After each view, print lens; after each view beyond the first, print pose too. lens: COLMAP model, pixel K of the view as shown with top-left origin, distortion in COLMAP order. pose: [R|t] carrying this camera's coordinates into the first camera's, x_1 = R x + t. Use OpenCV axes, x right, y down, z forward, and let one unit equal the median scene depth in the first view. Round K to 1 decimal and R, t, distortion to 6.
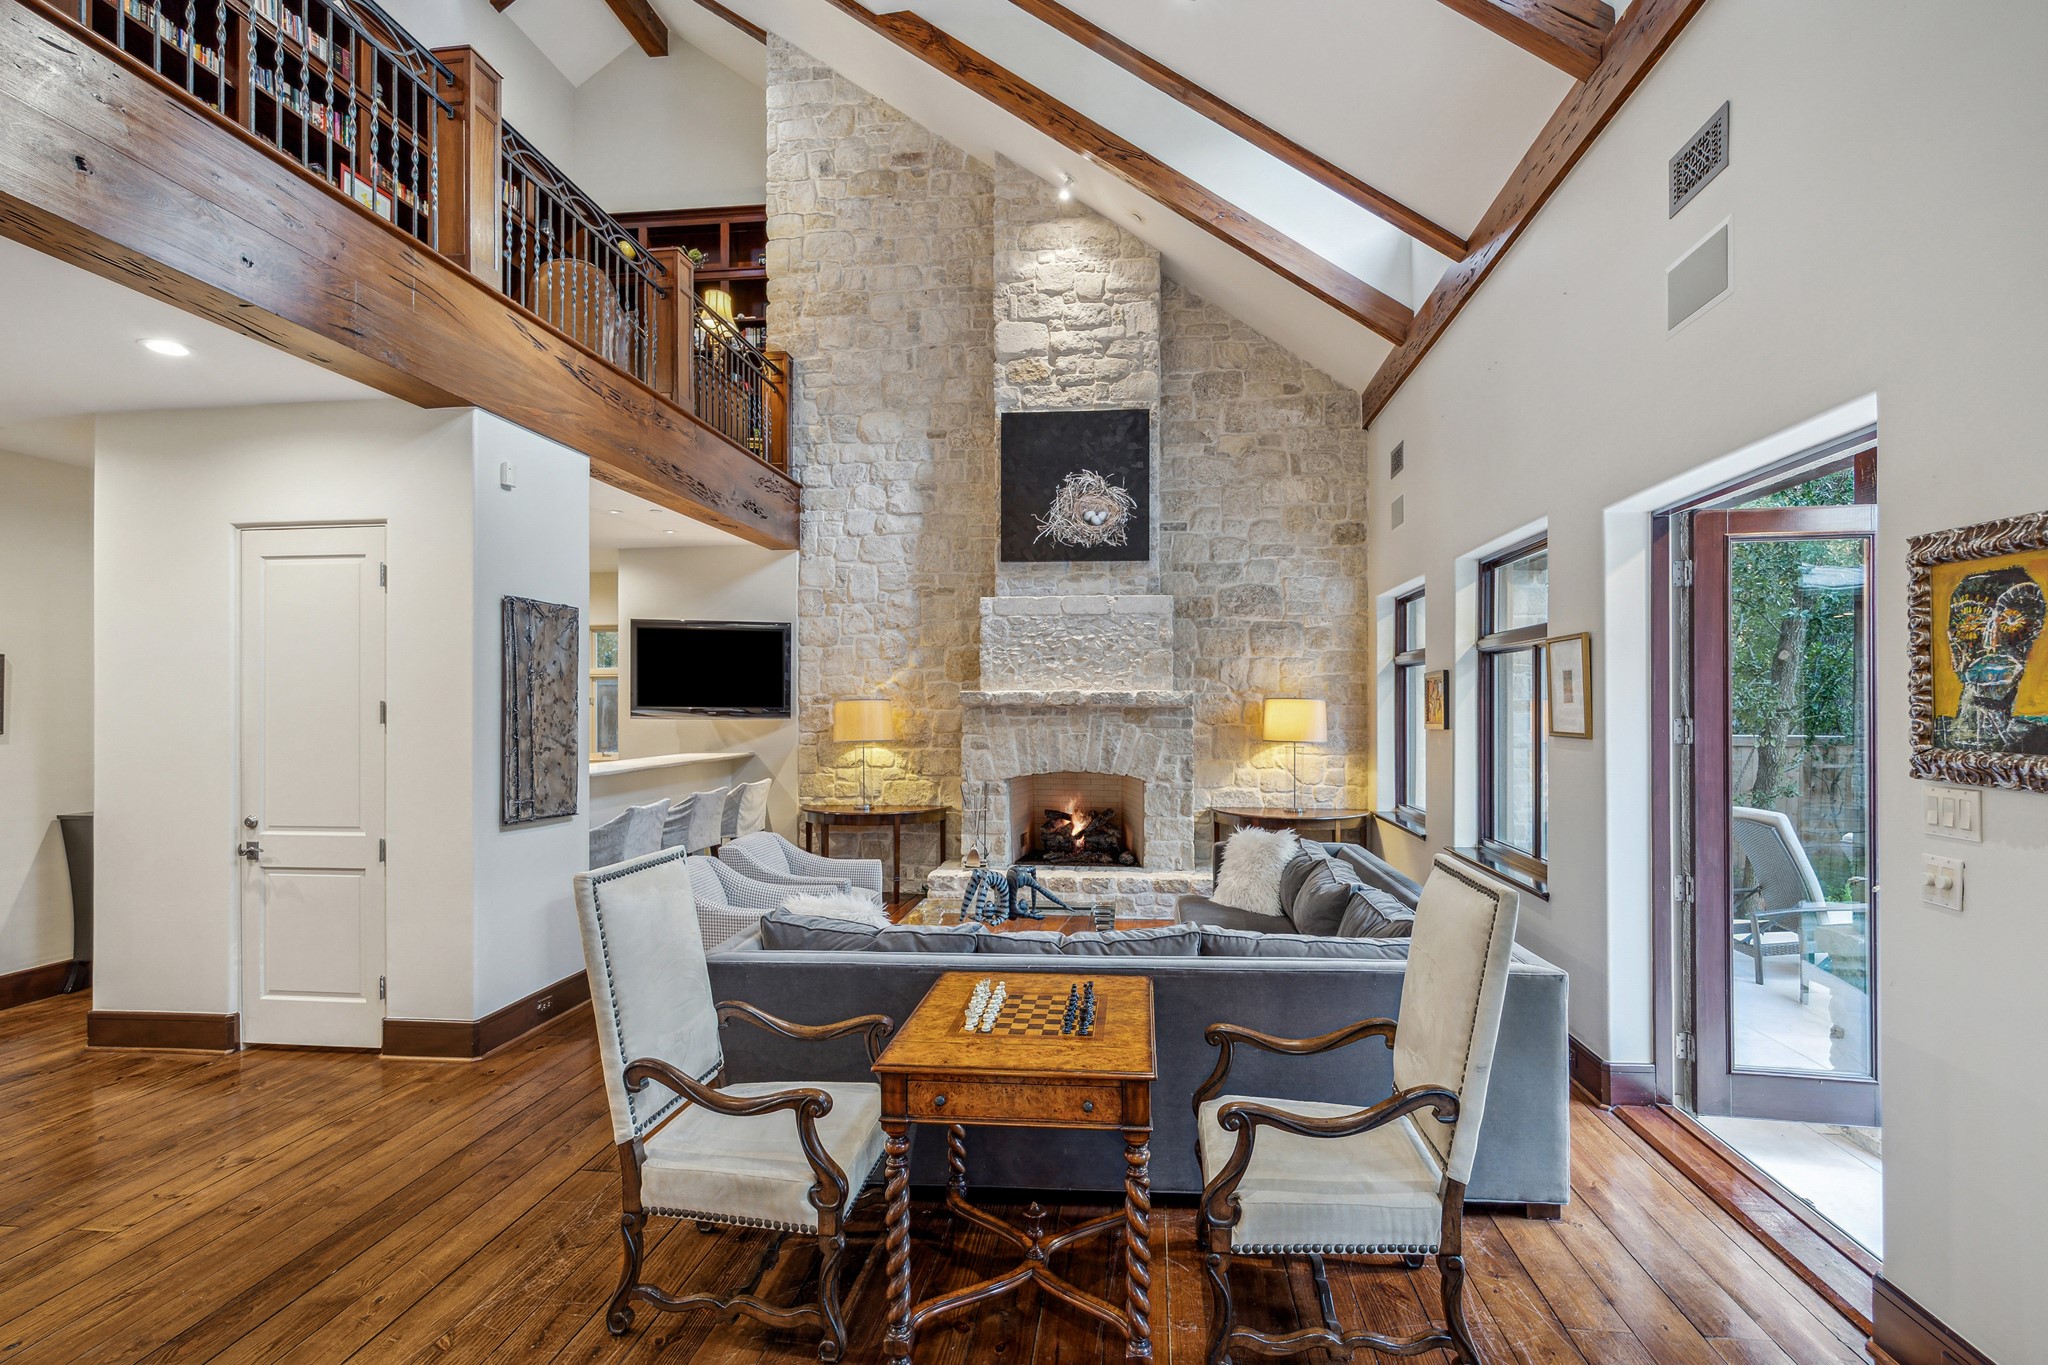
lens RADIAL K [[967.3, 0, 1029.3], [0, 967.3, 700.7], [0, 0, 1]] dist [-0.049288, -0.000076]
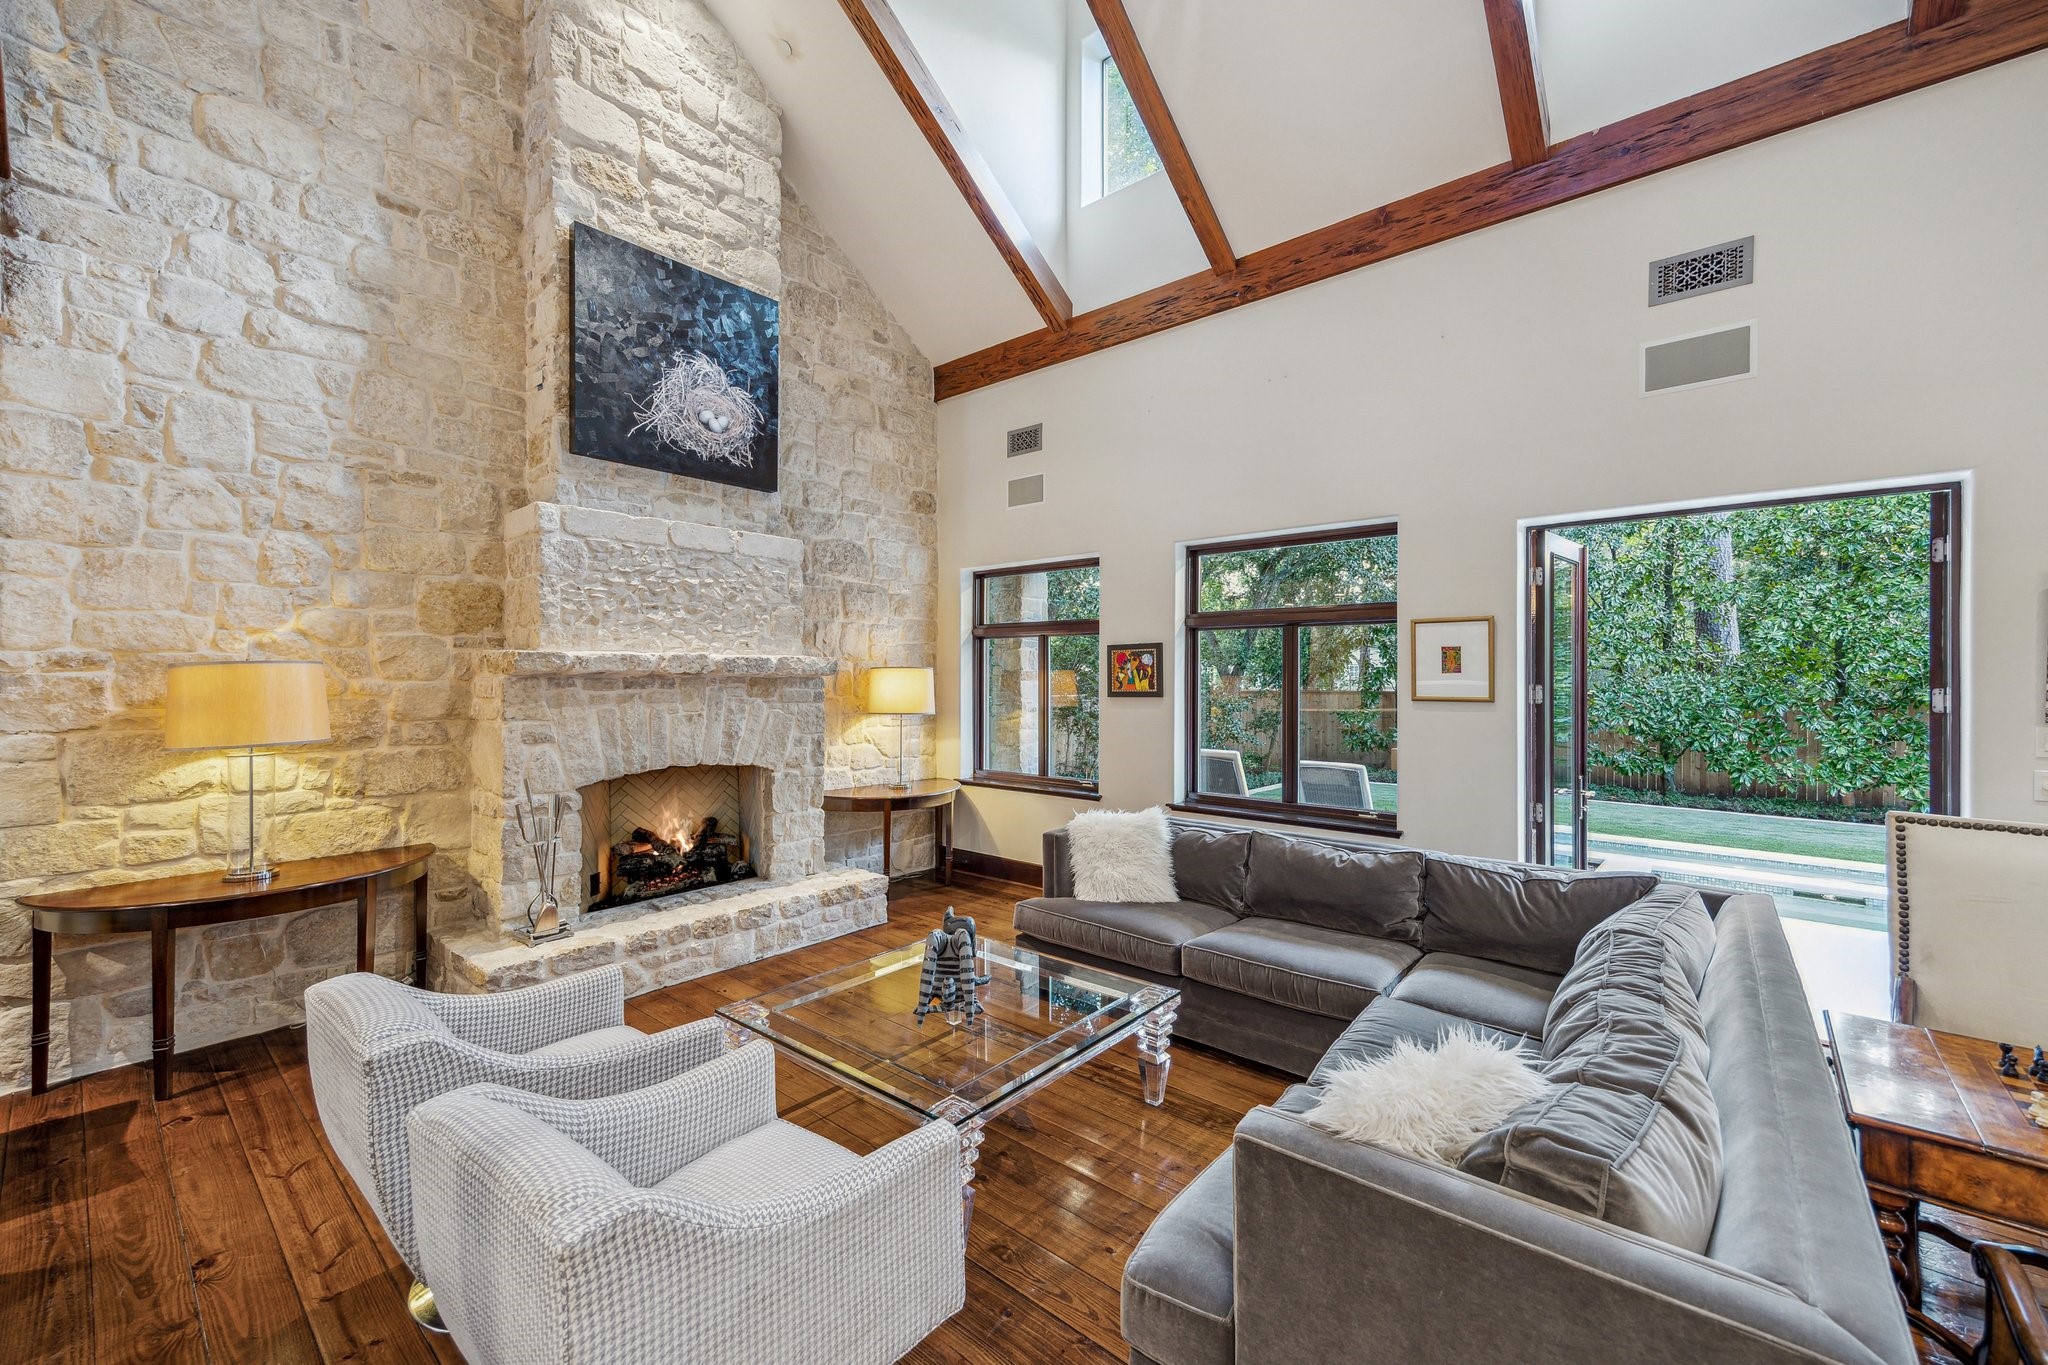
lens RADIAL K [[820.8, 0, 1024.1], [0, 820.8, 672.7], [0, 0, 1]] dist [-0.000160, -0.000125]
pose [[0.551684, 0.004576, 0.834041, -0.317500], [-0.004582, 0.999986, -0.002455, 0.003954], [-0.834041, -0.002467, 0.551698, 0.441530]]
